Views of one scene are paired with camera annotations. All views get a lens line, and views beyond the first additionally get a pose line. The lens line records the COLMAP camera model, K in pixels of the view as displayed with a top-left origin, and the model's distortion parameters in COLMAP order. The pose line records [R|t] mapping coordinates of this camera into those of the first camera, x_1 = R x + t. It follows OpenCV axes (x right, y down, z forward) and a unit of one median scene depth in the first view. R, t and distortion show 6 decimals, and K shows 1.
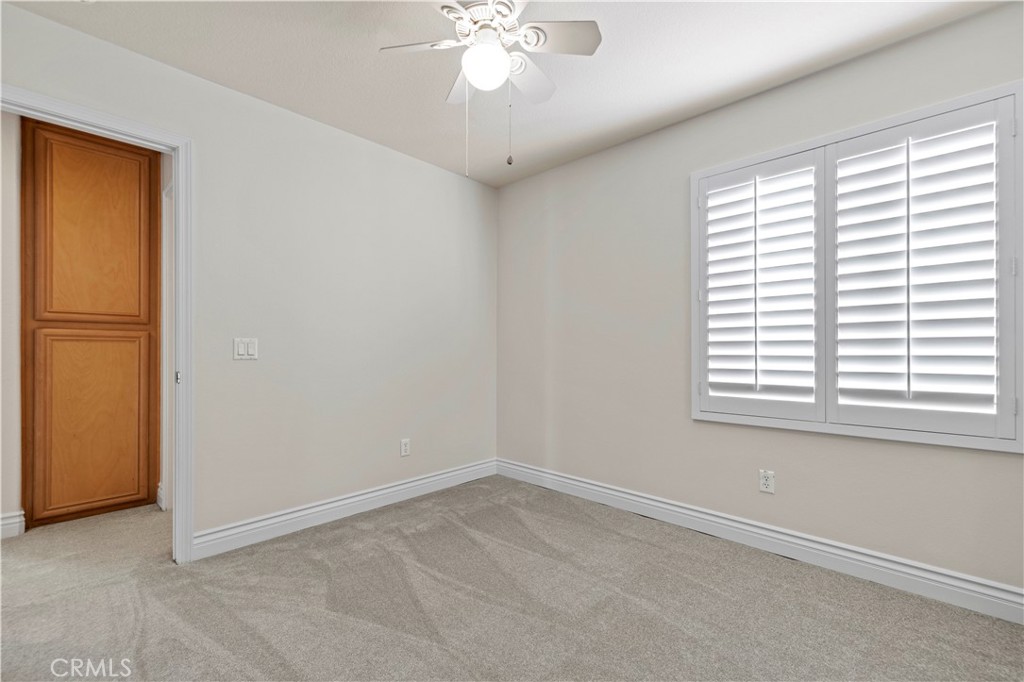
lens RADIAL K [[432.3, 0, 509.7], [0, 432.3, 348.9], [0, 0, 1]] dist [0.003246, -0.000311]
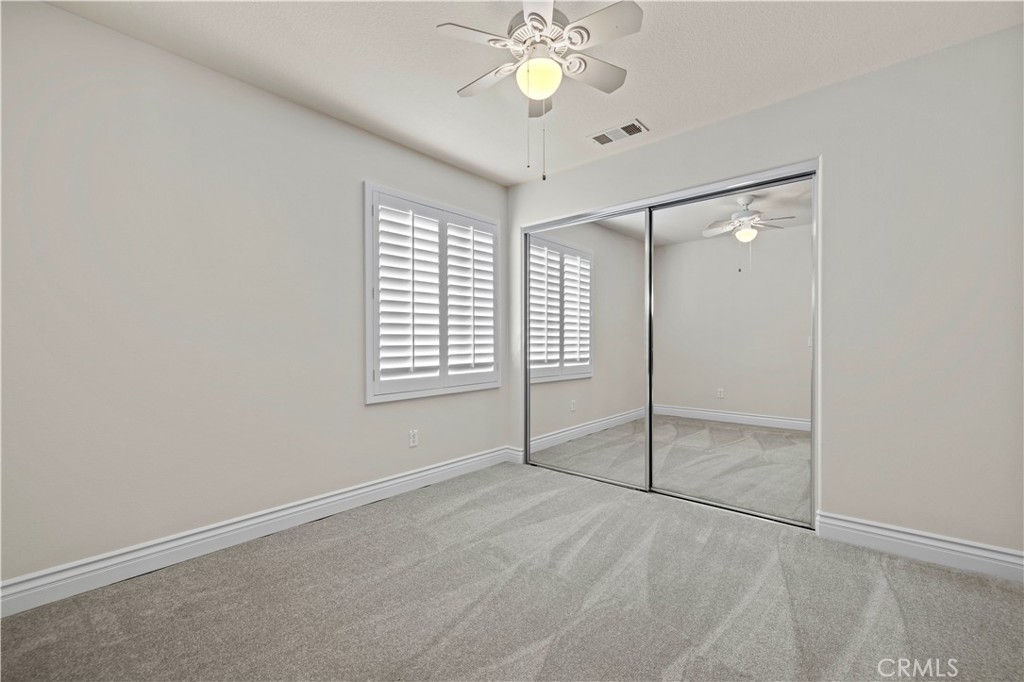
lens RADIAL K [[432.3, 0, 517.9], [0, 432.3, 342.4], [0, 0, 1]] dist [0.003246, -0.000311]
pose [[-0.047324, -0.002973, 0.998875, -0.732967], [0.001435, 0.999994, 0.003044, 0.000945], [-0.998879, 0.001577, -0.047319, 0.697814]]
